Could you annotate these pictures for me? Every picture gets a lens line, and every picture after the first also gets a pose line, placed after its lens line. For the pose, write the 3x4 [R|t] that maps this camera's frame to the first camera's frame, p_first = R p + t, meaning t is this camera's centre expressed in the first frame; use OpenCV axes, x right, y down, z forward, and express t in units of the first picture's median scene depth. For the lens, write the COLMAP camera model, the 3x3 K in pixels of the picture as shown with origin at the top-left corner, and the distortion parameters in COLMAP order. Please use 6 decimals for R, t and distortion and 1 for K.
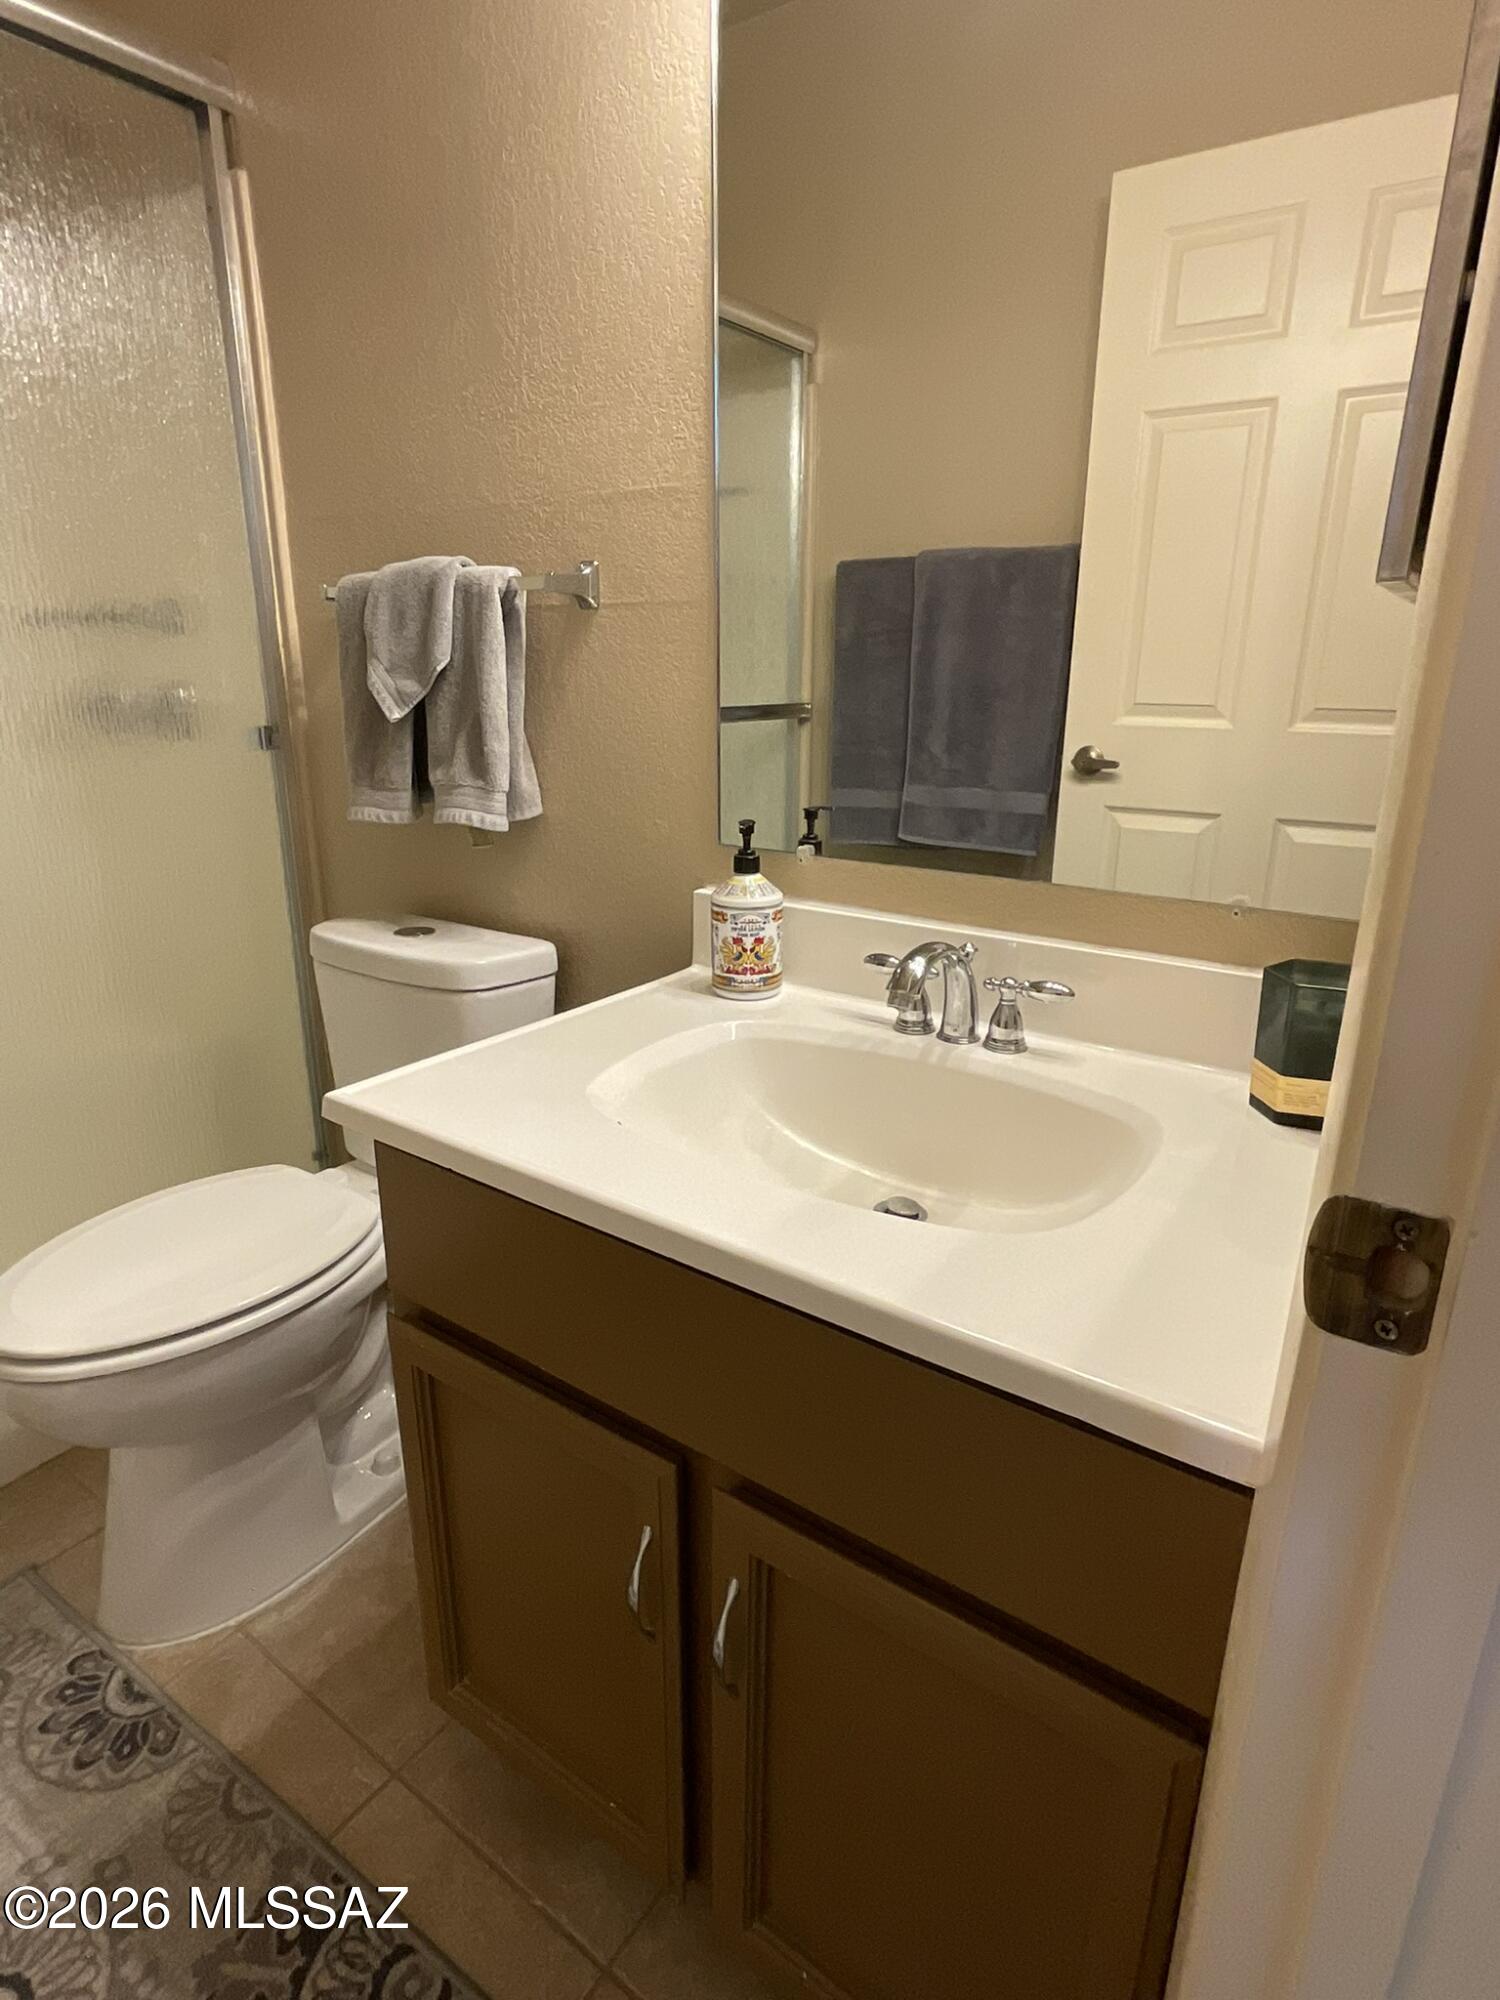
lens RADIAL K [[1149.2, 0, 744.1], [0, 1149.2, 1014.5], [0, 0, 1]] dist [-0.005394, -0.002047]
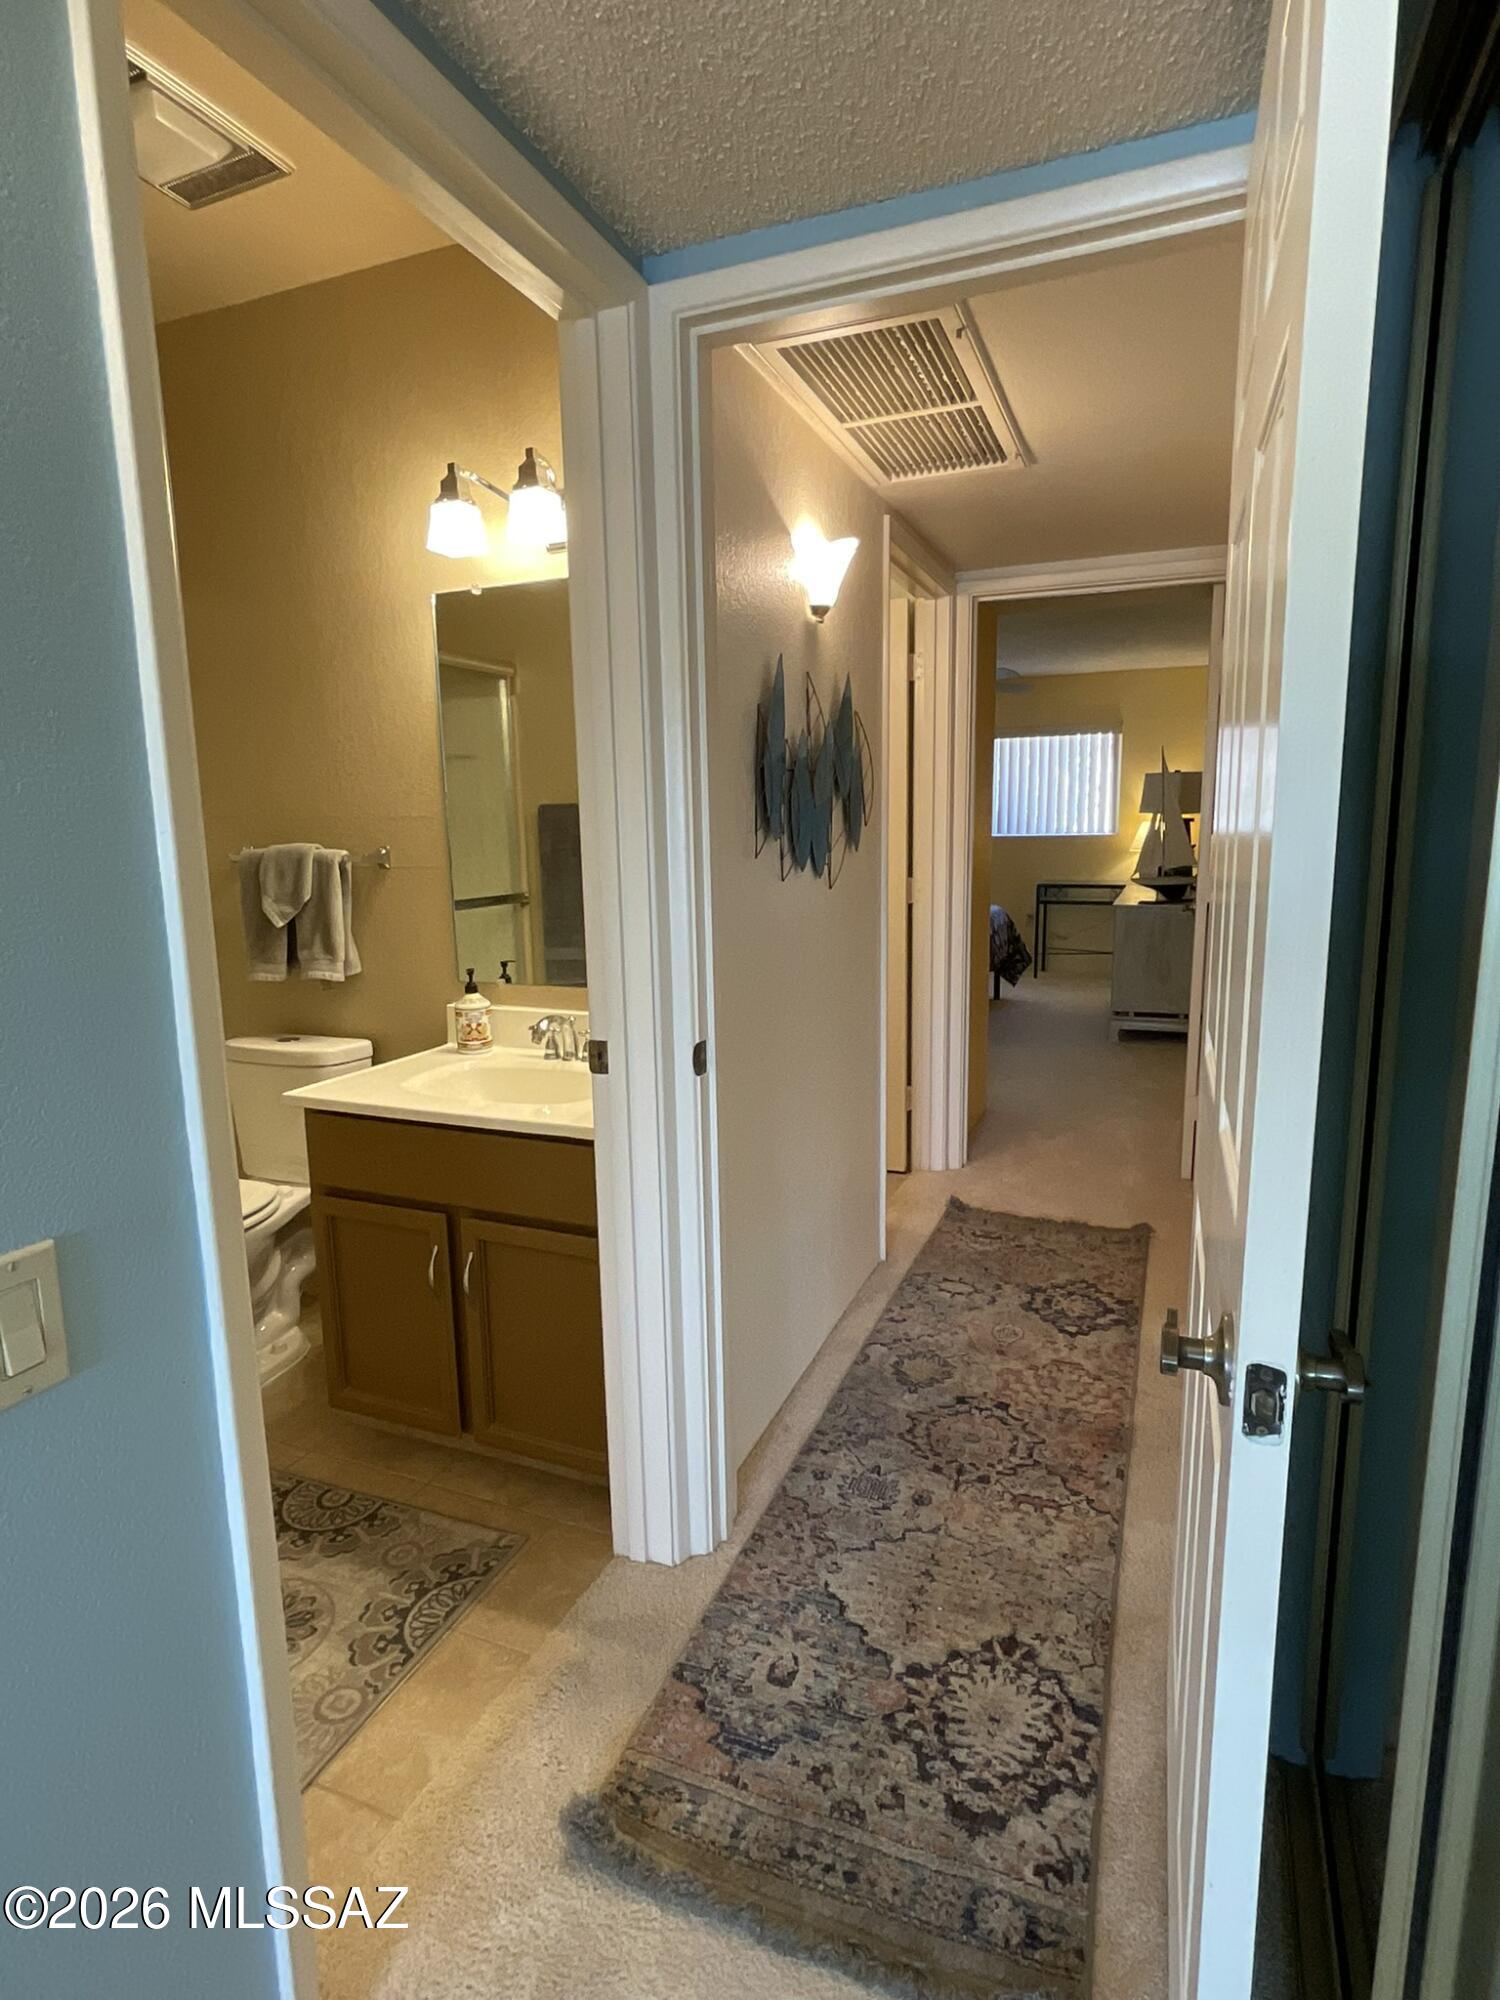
lens RADIAL K [[1149.2, 0, 764.5], [0, 1149.2, 1001.8], [0, 0, 1]] dist [-0.005394, -0.002047]
pose [[0.975753, -0.058790, 0.210832, 0.072661], [0.087972, 0.987362, -0.131823, 0.192859], [-0.200418, 0.147174, 0.968593, -1.012459]]
